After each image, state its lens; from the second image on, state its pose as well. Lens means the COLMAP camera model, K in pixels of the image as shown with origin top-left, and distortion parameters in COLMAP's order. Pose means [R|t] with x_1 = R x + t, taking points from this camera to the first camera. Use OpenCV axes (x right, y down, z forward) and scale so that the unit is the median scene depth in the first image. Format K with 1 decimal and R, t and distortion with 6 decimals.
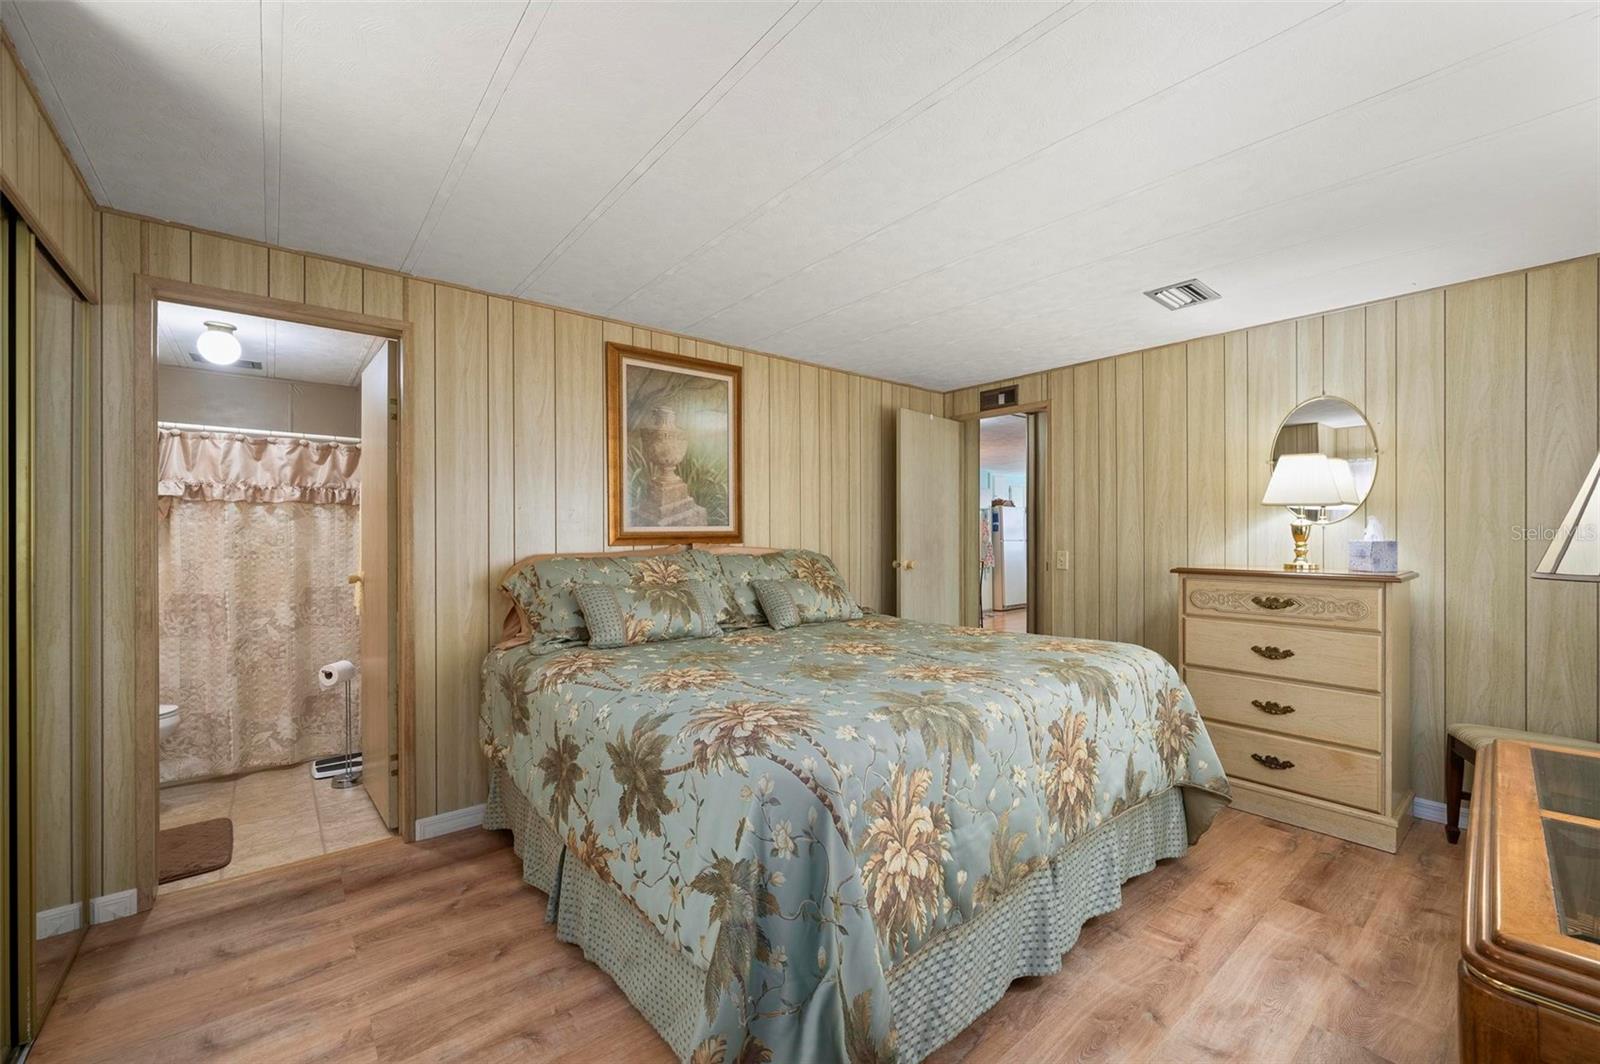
lens RADIAL K [[636.6, 0, 791.6], [0, 636.6, 529.7], [0, 0, 1]] dist [-0.003436, 0.000383]
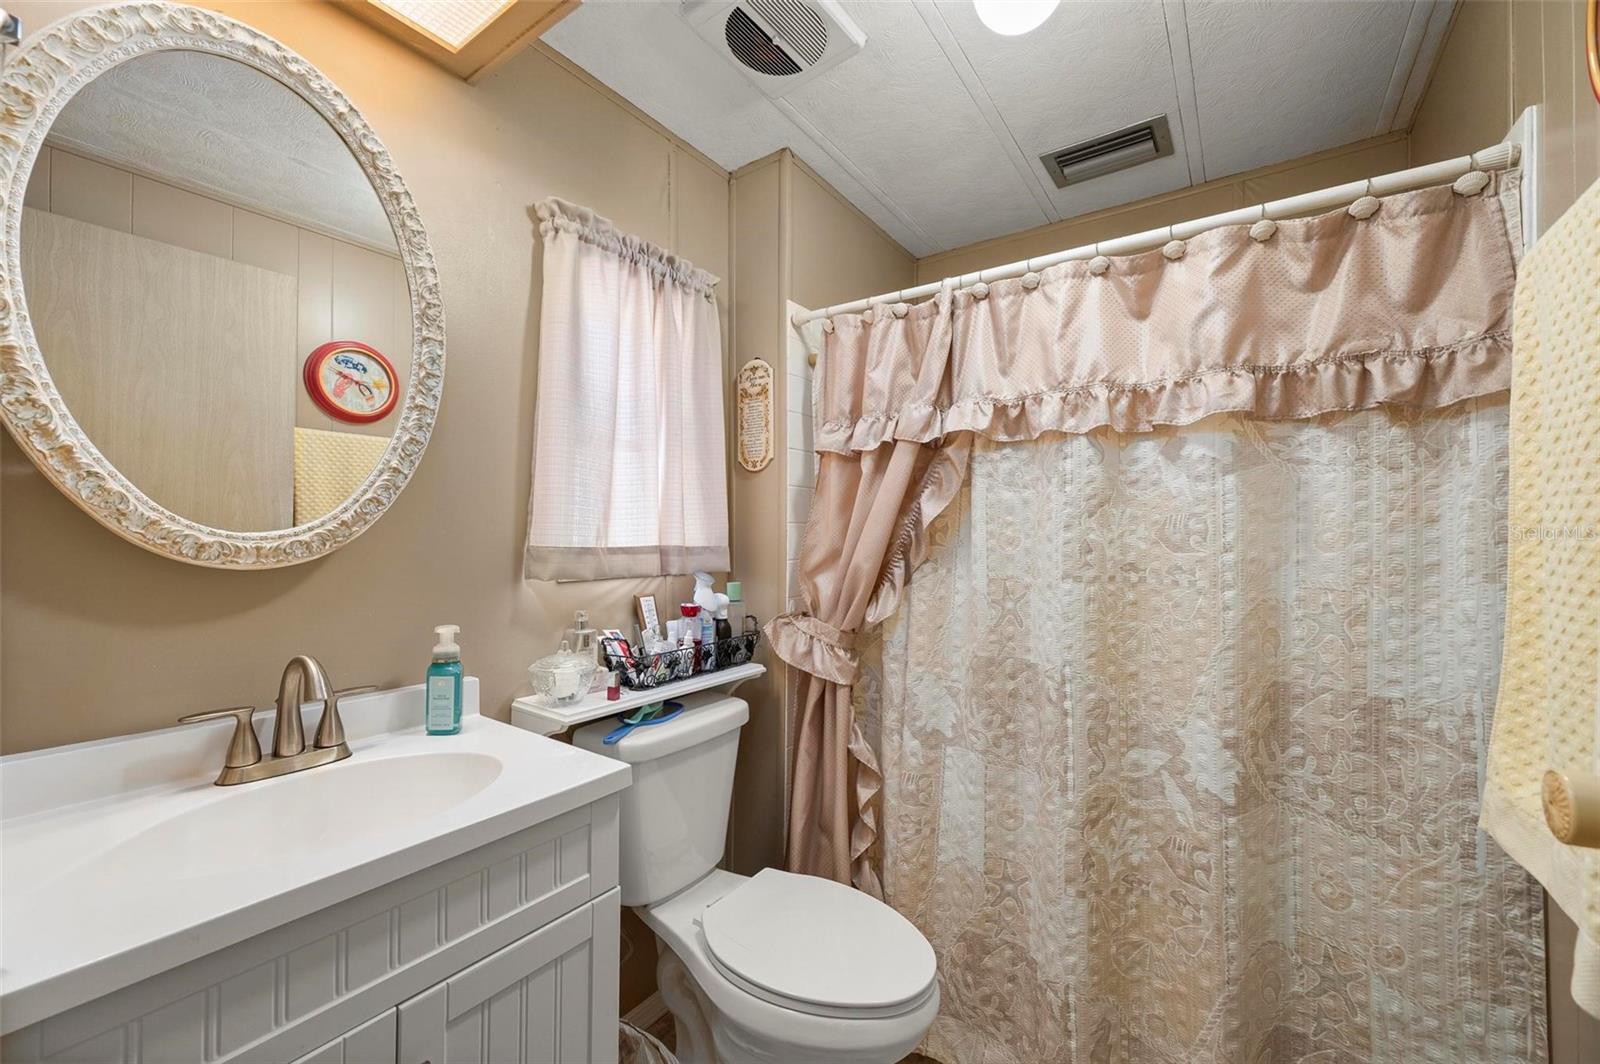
lens RADIAL K [[636.6, 0, 800.8], [0, 636.6, 535.0], [0, 0, 1]] dist [-0.003436, 0.000383]
pose [[0.261276, -0.002283, -0.965261, -0.556486], [0.001205, 0.999997, -0.002039, 0.018124], [0.965263, -0.000630, 0.261278, 0.739756]]
